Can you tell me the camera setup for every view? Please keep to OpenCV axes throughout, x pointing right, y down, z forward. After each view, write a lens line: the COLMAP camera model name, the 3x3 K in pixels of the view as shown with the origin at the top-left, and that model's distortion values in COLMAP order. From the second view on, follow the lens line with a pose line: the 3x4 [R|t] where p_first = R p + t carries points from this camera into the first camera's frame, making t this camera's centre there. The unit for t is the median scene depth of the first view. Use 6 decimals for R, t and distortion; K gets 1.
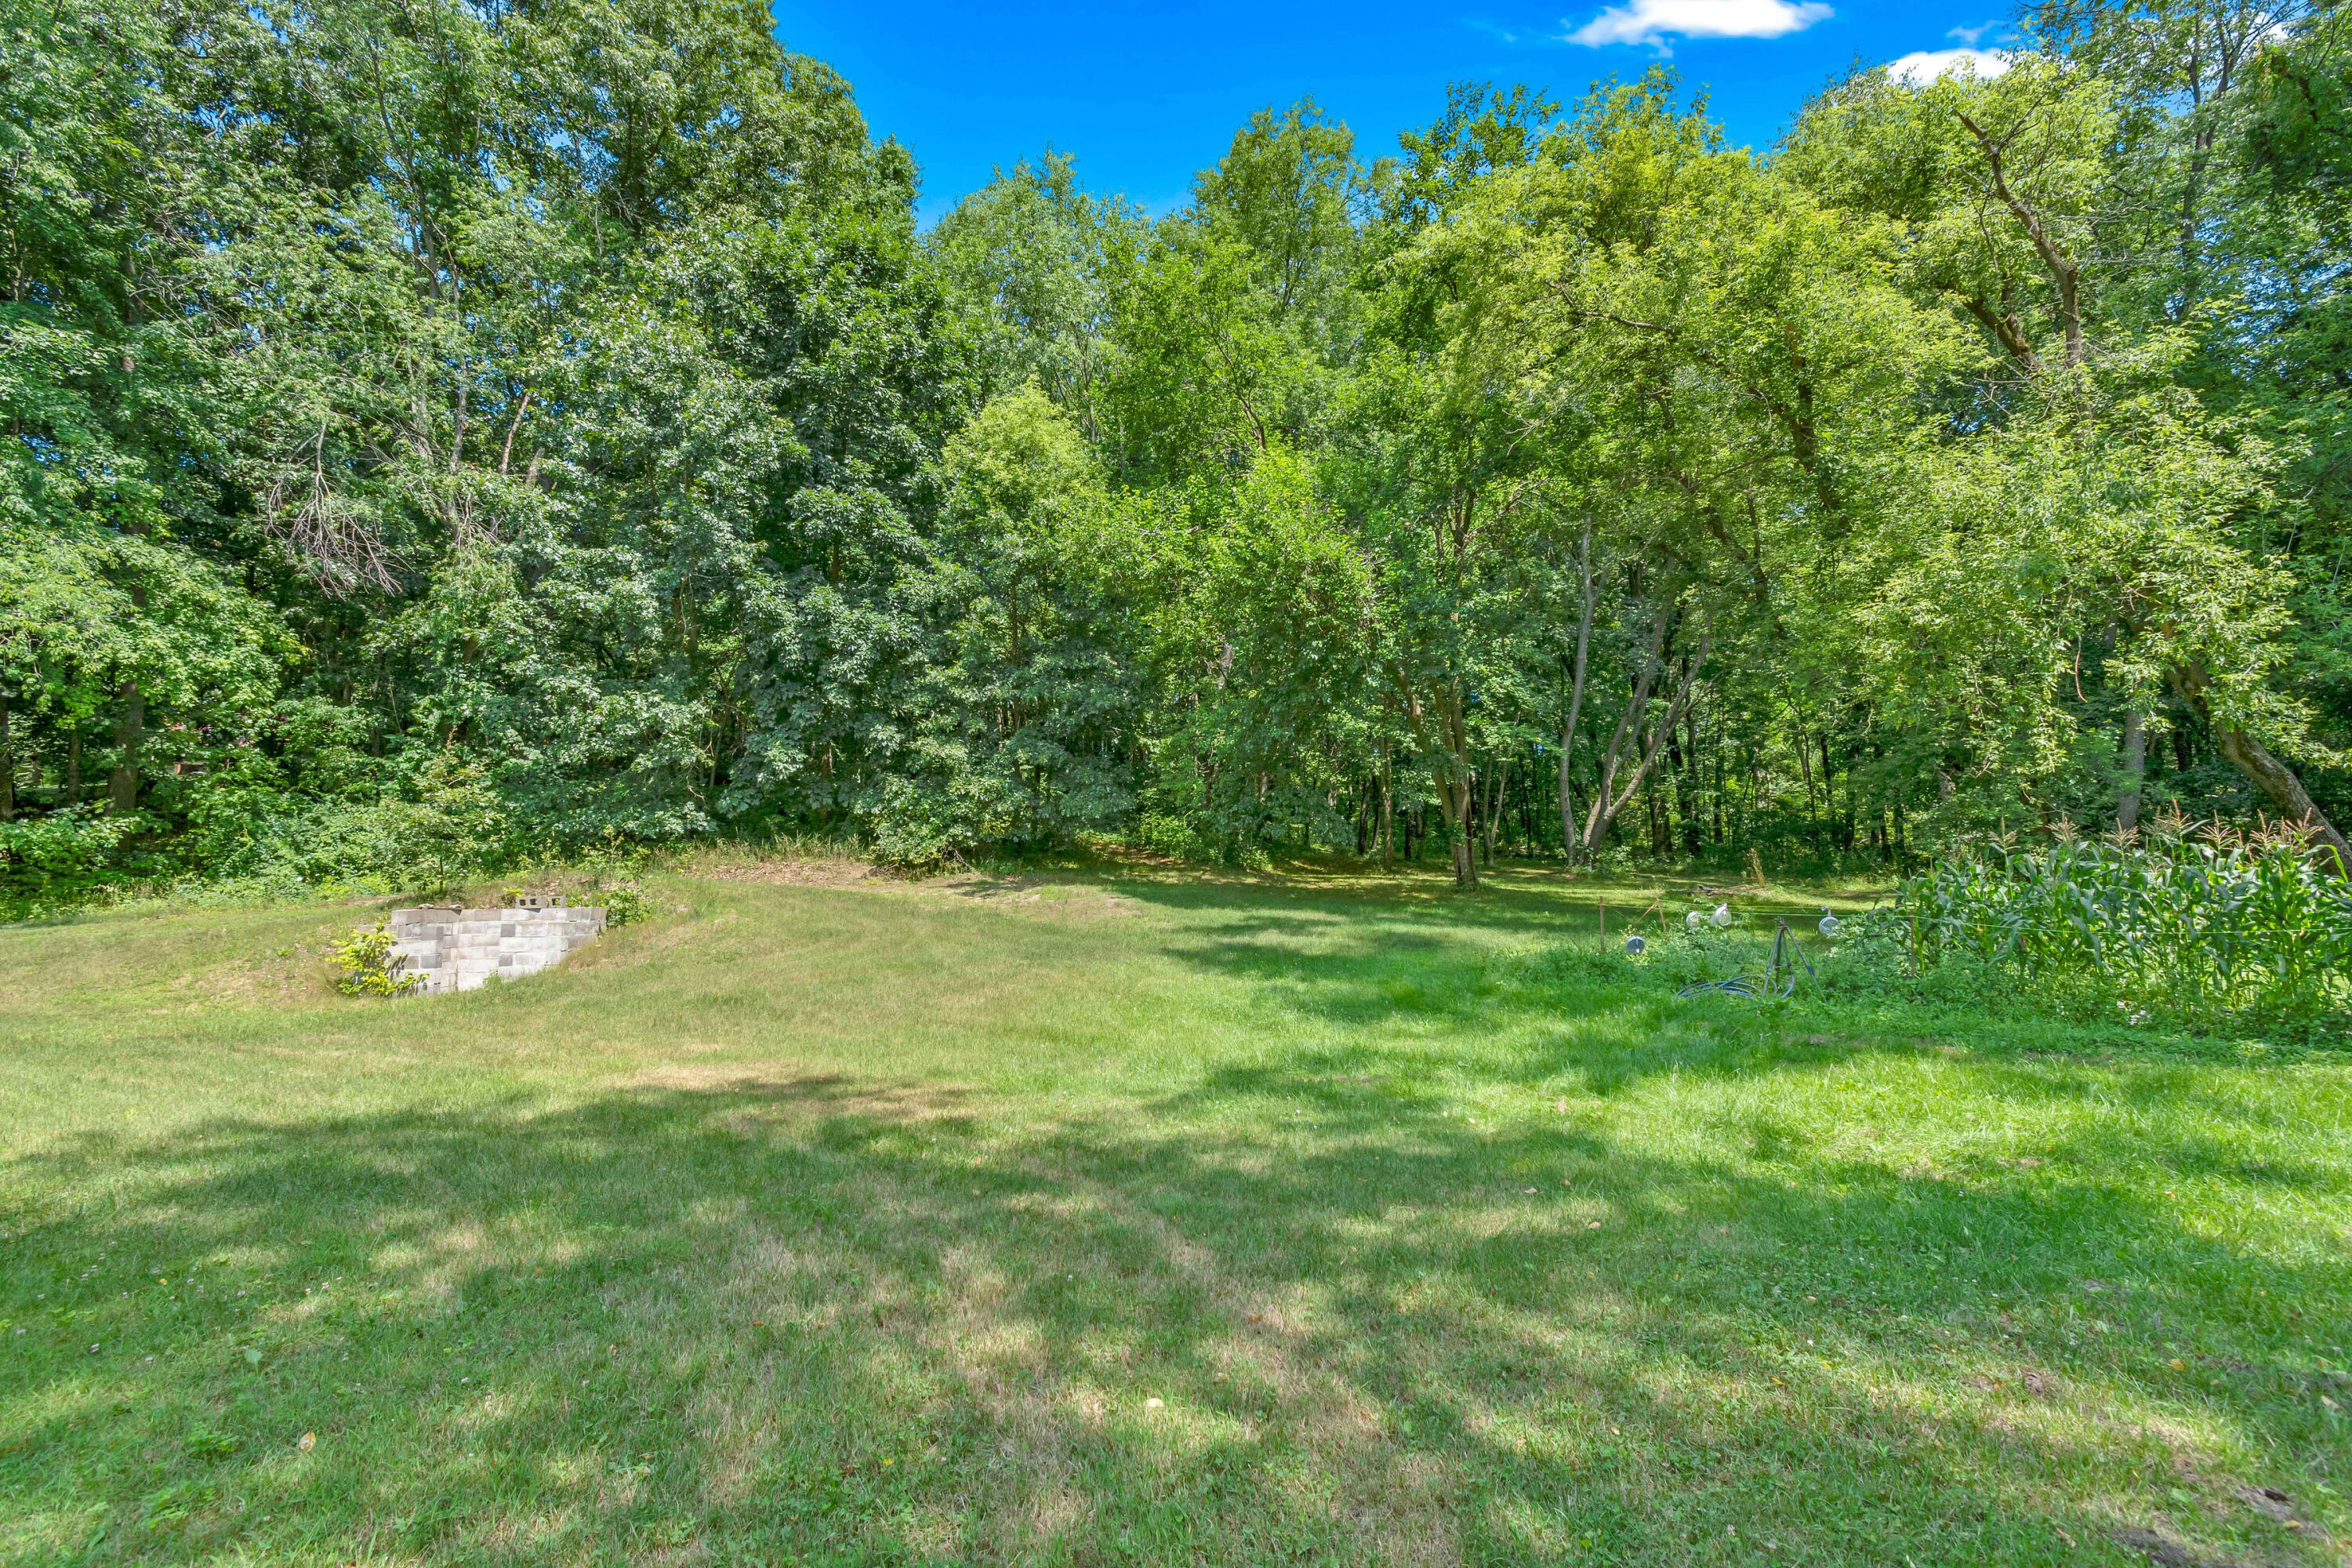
lens RADIAL K [[1051.0, 0, 1187.6], [0, 1051.0, 804.4], [0, 0, 1]] dist [0.000524, 0.000058]
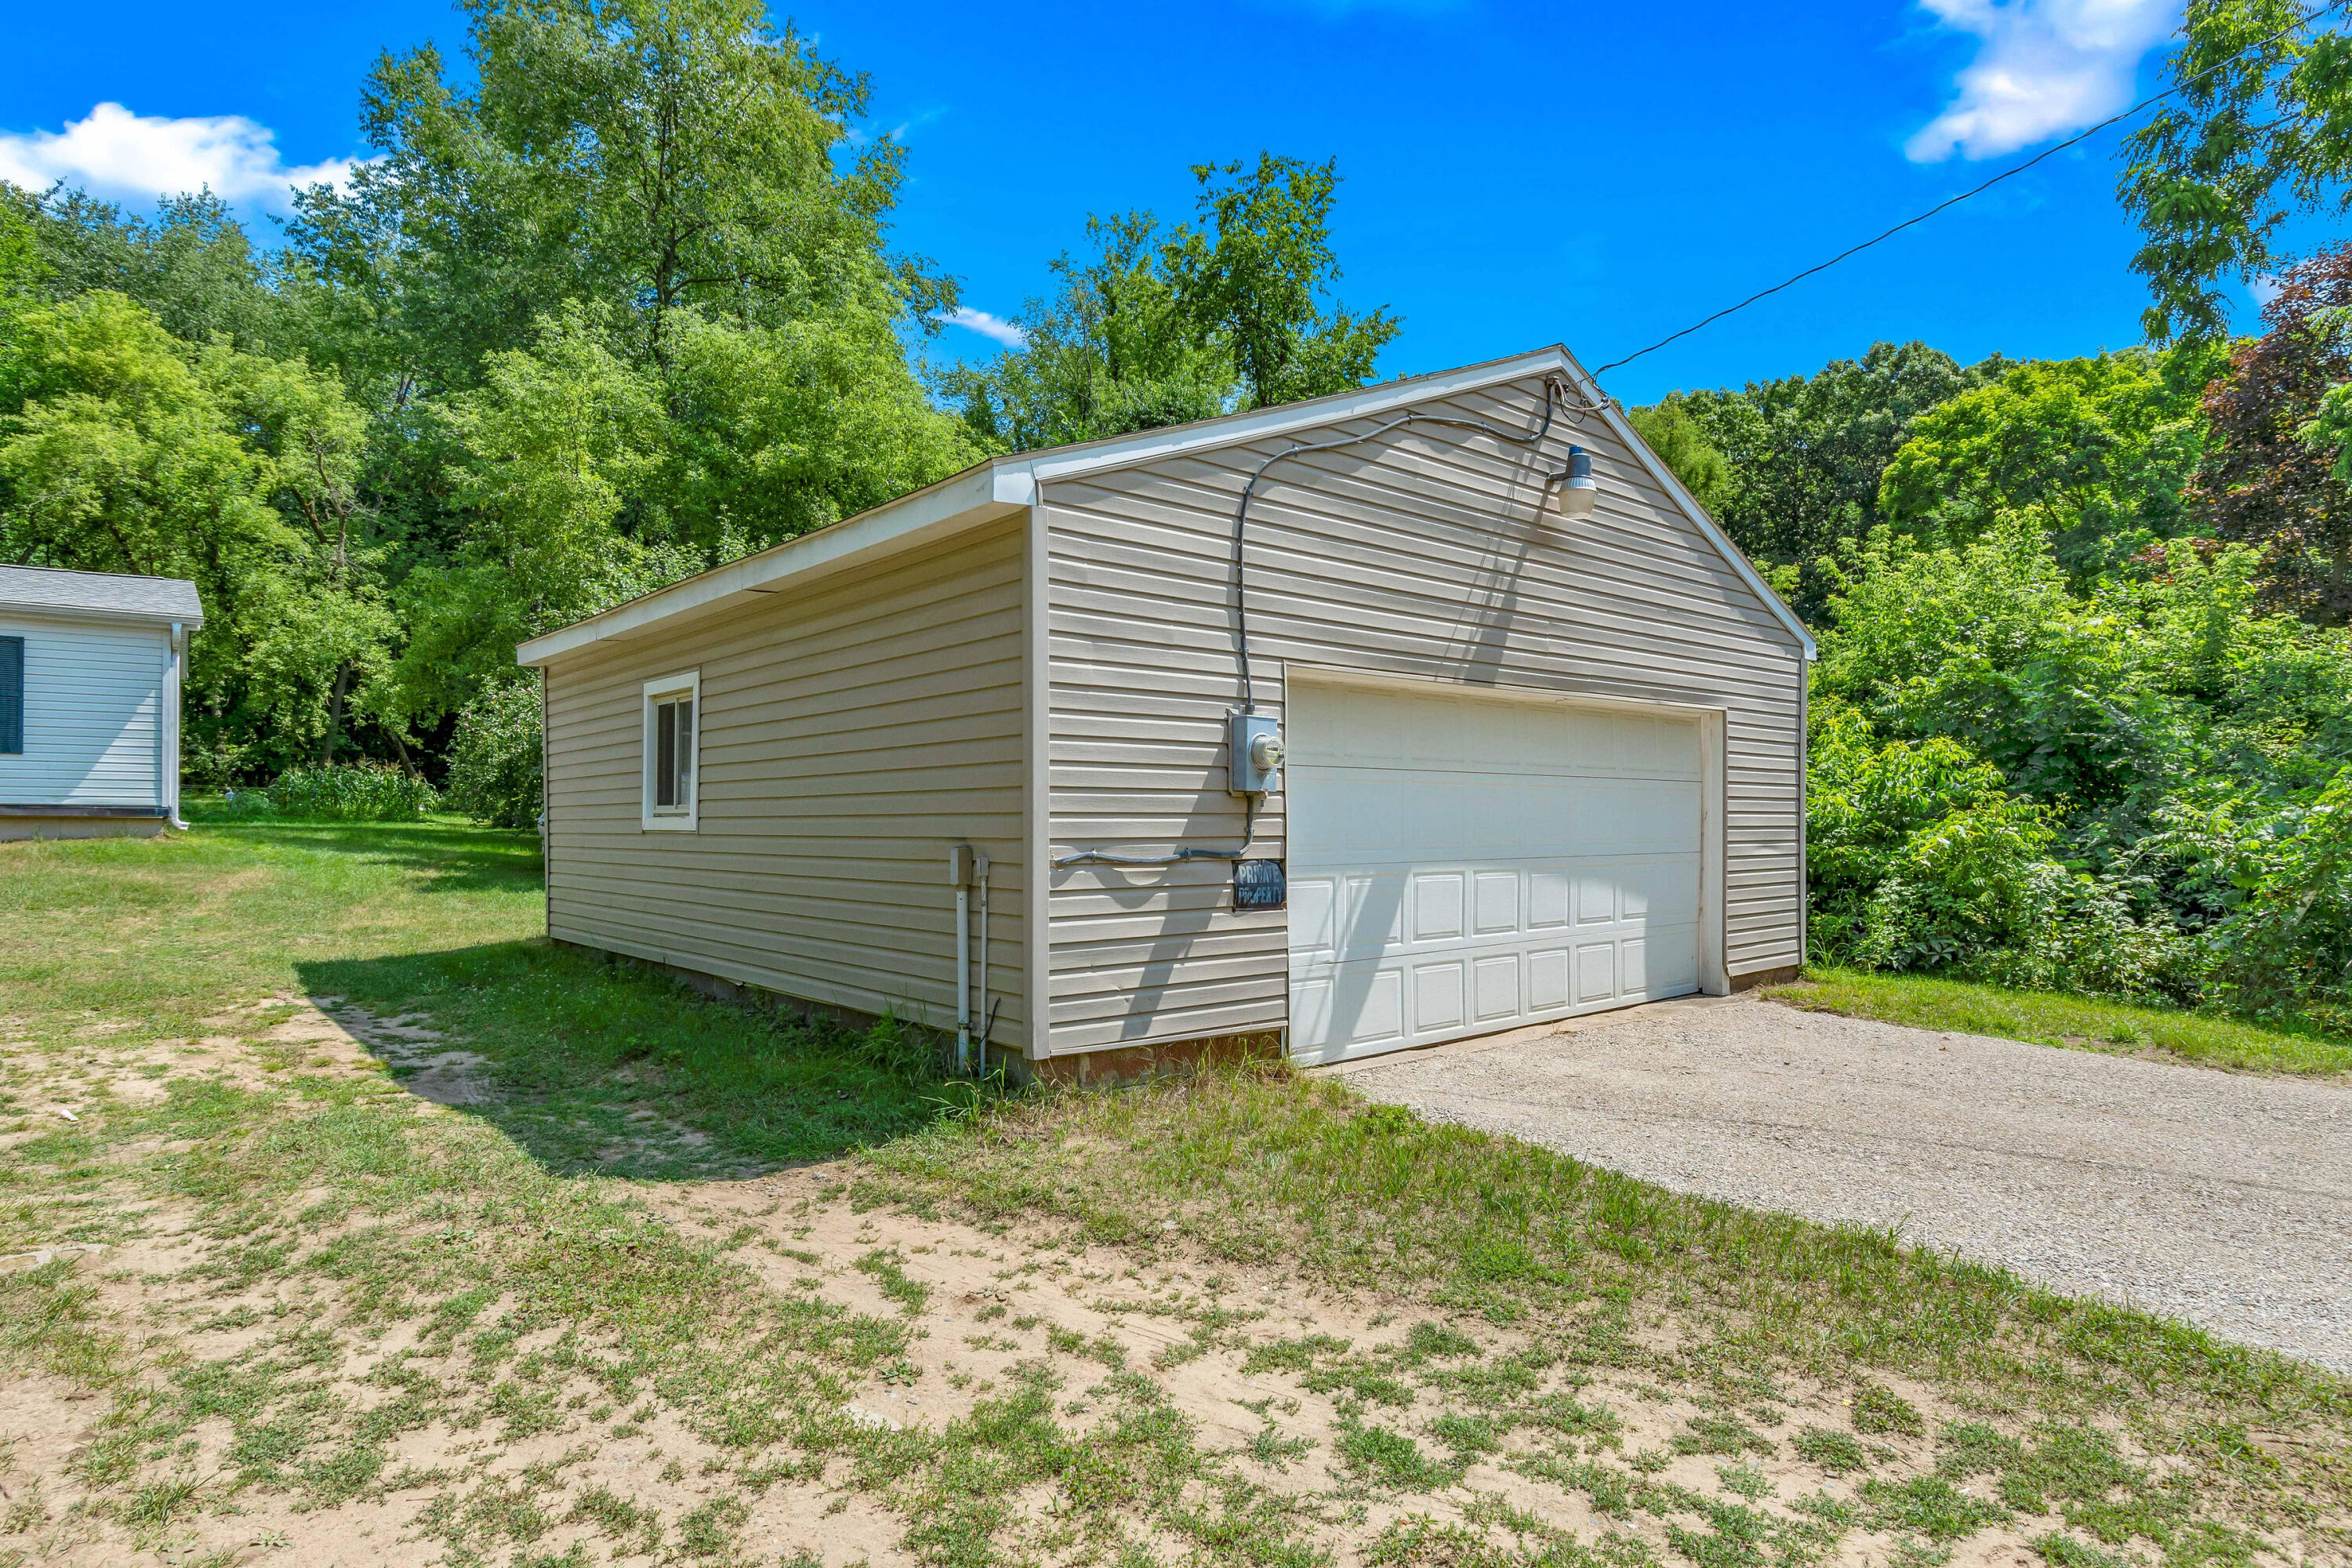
lens RADIAL K [[1280.1, 0, 1172.2], [0, 1280.1, 806.4], [0, 0, 1]] dist [0.005941, -0.001354]
pose [[0.242584, 0.025859, 0.969786, -1.511638], [-0.082355, 0.996585, -0.005973, -0.017085], [-0.966628, -0.078418, 0.243886, -1.573936]]
